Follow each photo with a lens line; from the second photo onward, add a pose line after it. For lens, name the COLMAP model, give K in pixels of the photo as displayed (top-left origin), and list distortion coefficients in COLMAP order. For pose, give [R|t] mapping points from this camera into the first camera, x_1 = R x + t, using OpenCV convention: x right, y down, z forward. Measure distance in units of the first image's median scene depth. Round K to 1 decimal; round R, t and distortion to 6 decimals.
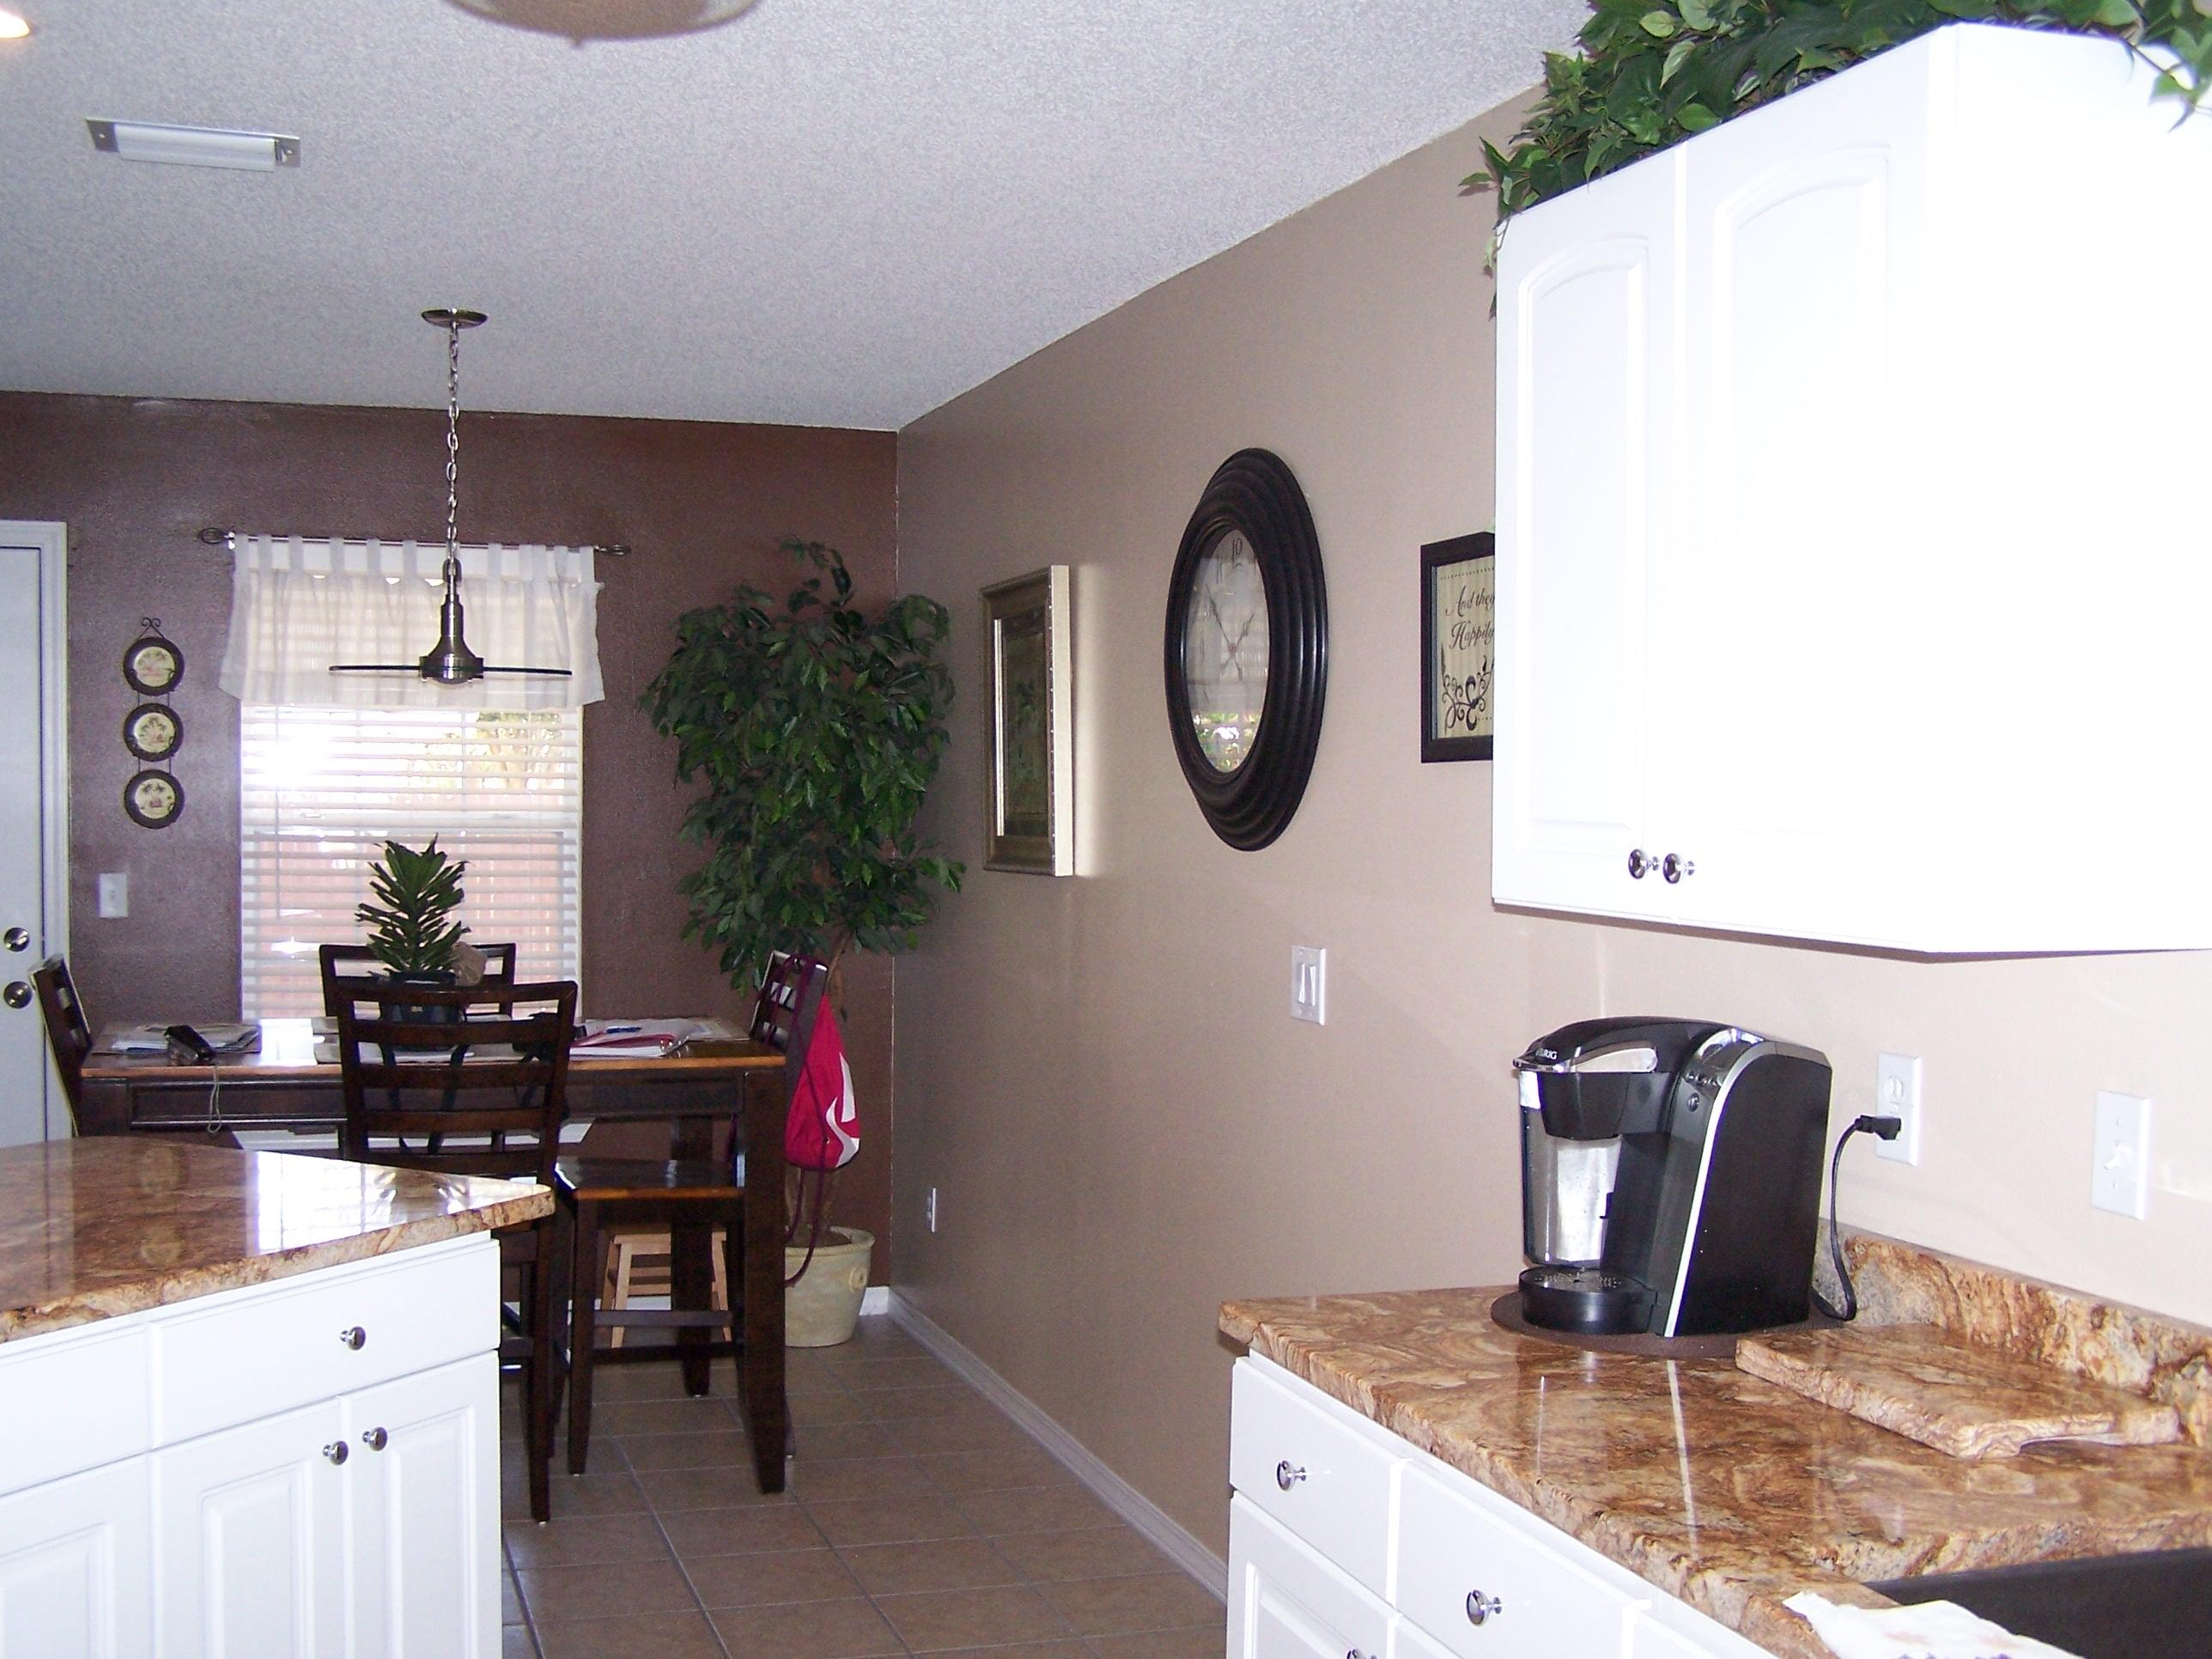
lens RADIAL K [[2516.4, 0, 1065.1], [0, 2516.4, 892.0], [0, 0, 1]] dist [-0.198806, 0.347359]
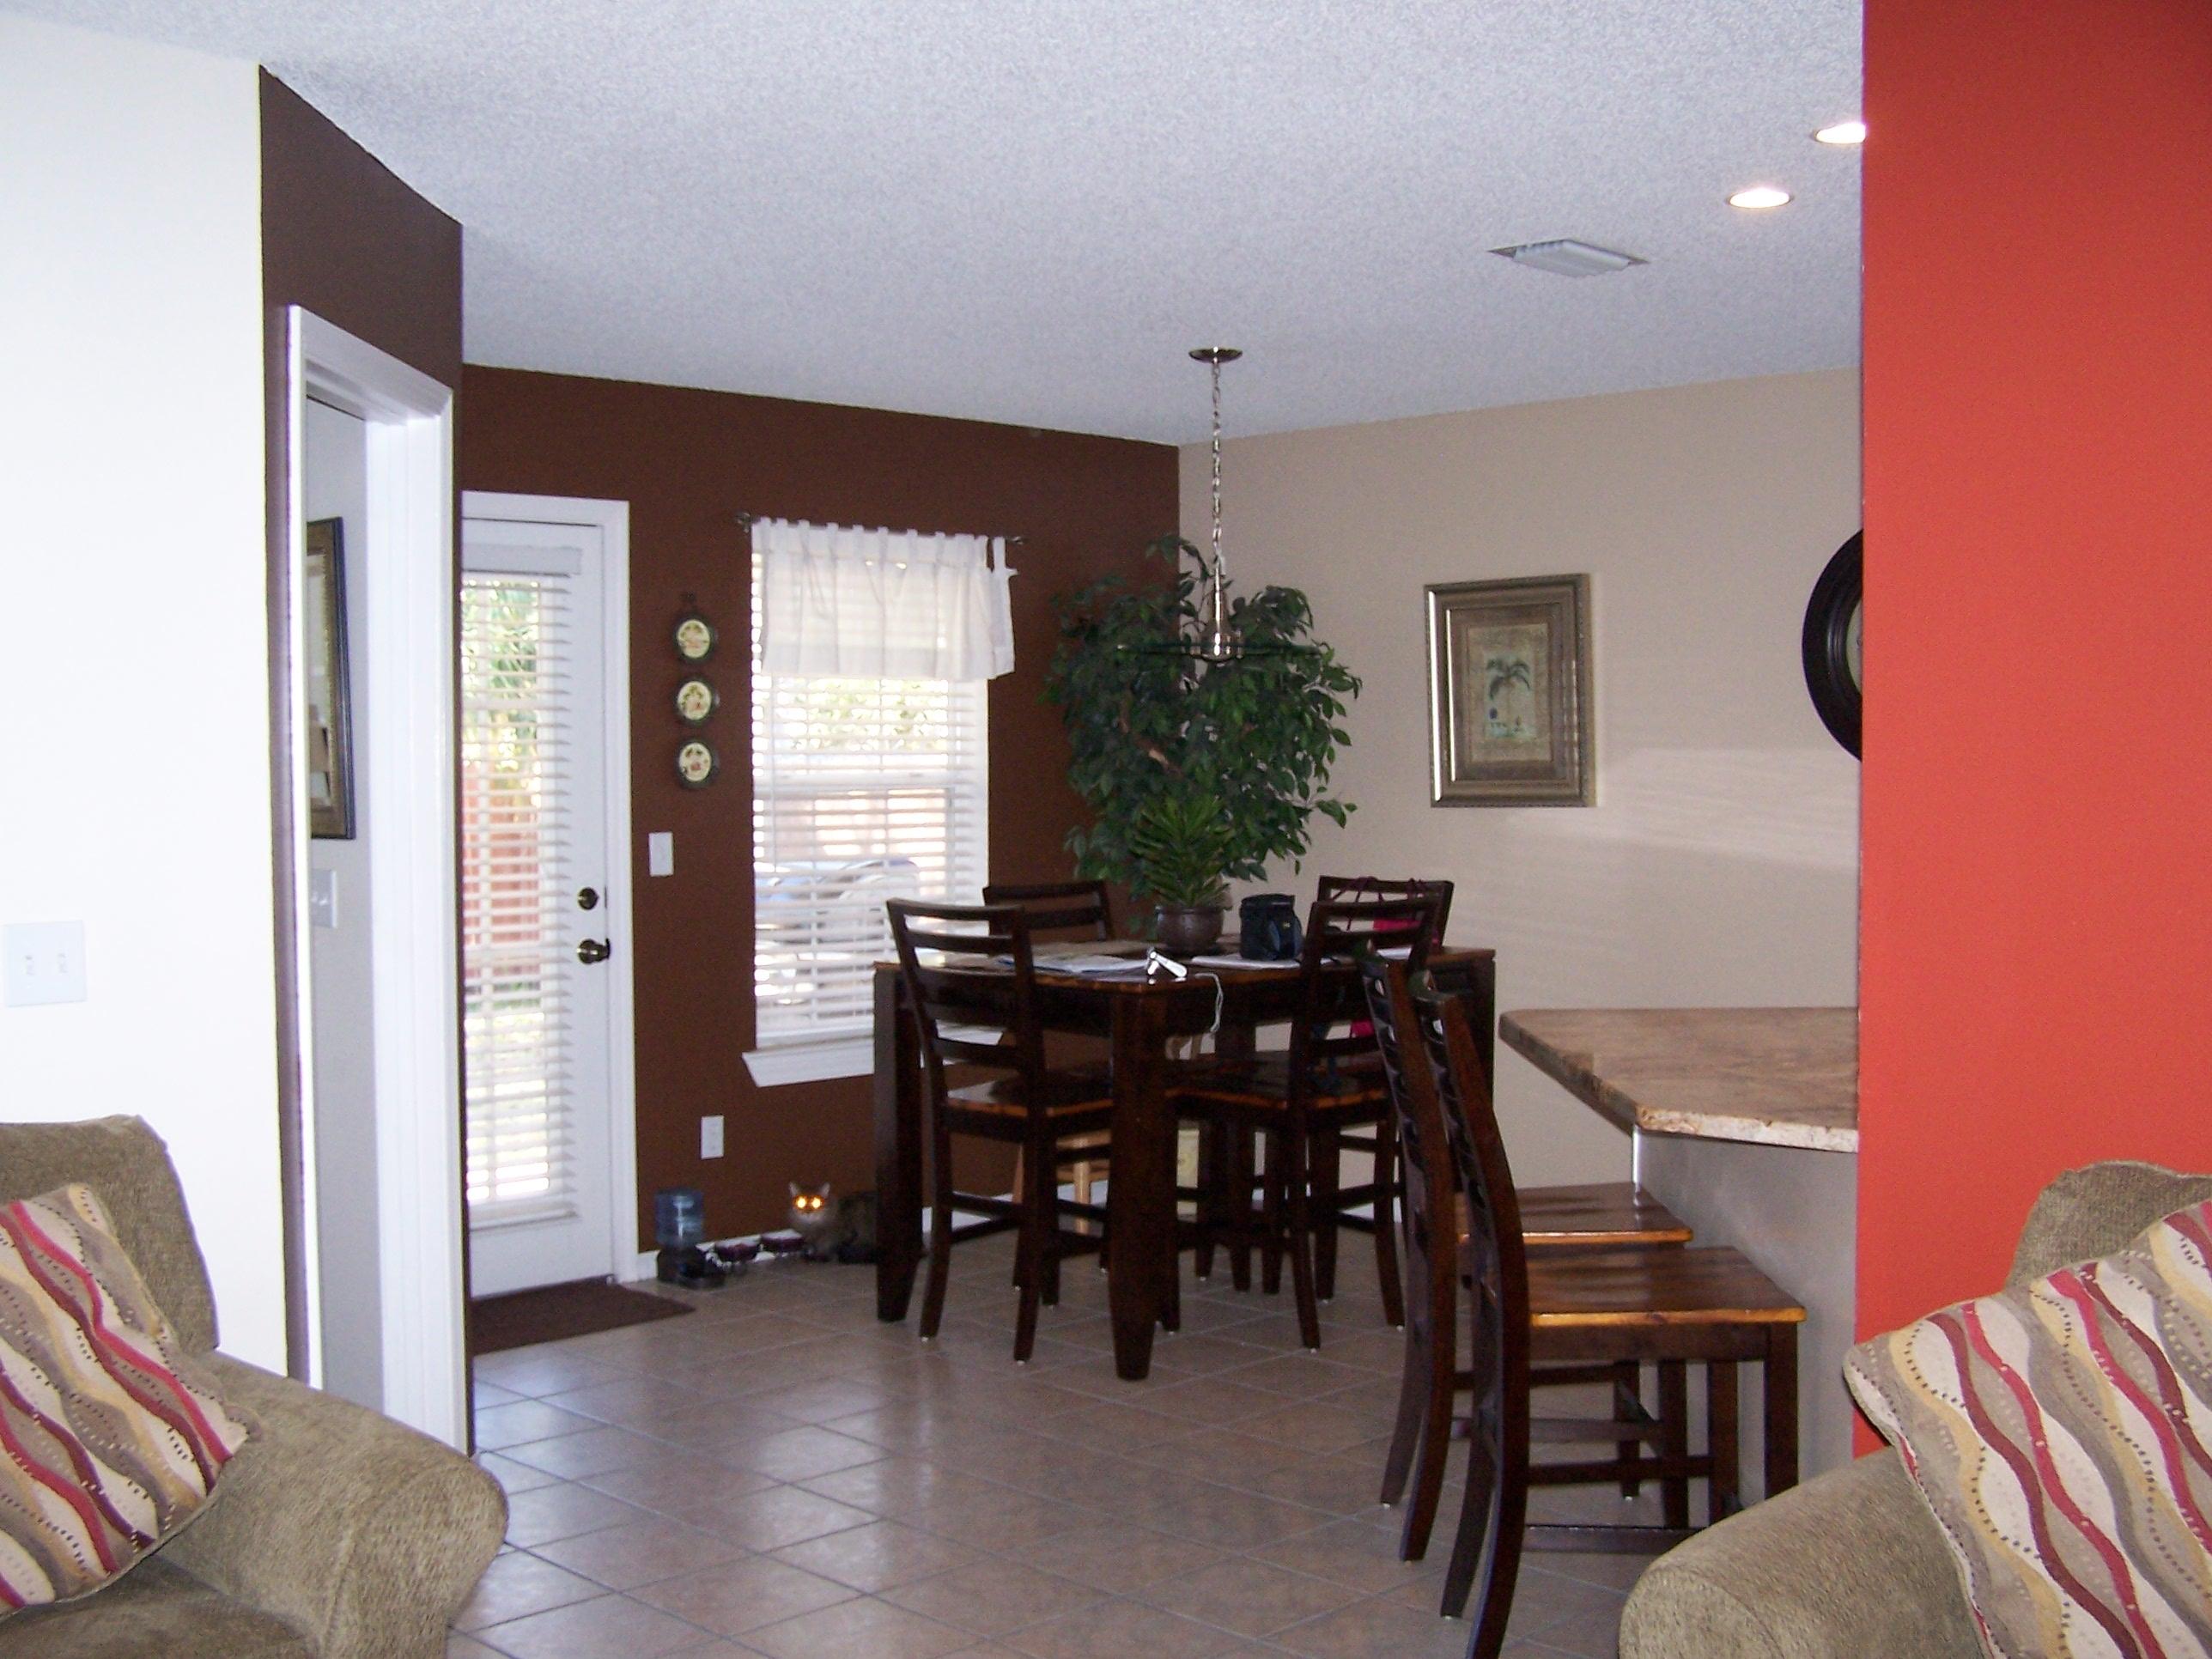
lens RADIAL K [[2532.7, 0, 1067.2], [0, 2532.7, 892.9], [0, 0, 1]] dist [-0.201842, 0.380748]
pose [[0.892456, -0.040029, 0.449355, -0.722142], [0.034372, 0.999194, 0.020744, 0.001686], [-0.449823, -0.003068, 0.893112, -0.050918]]
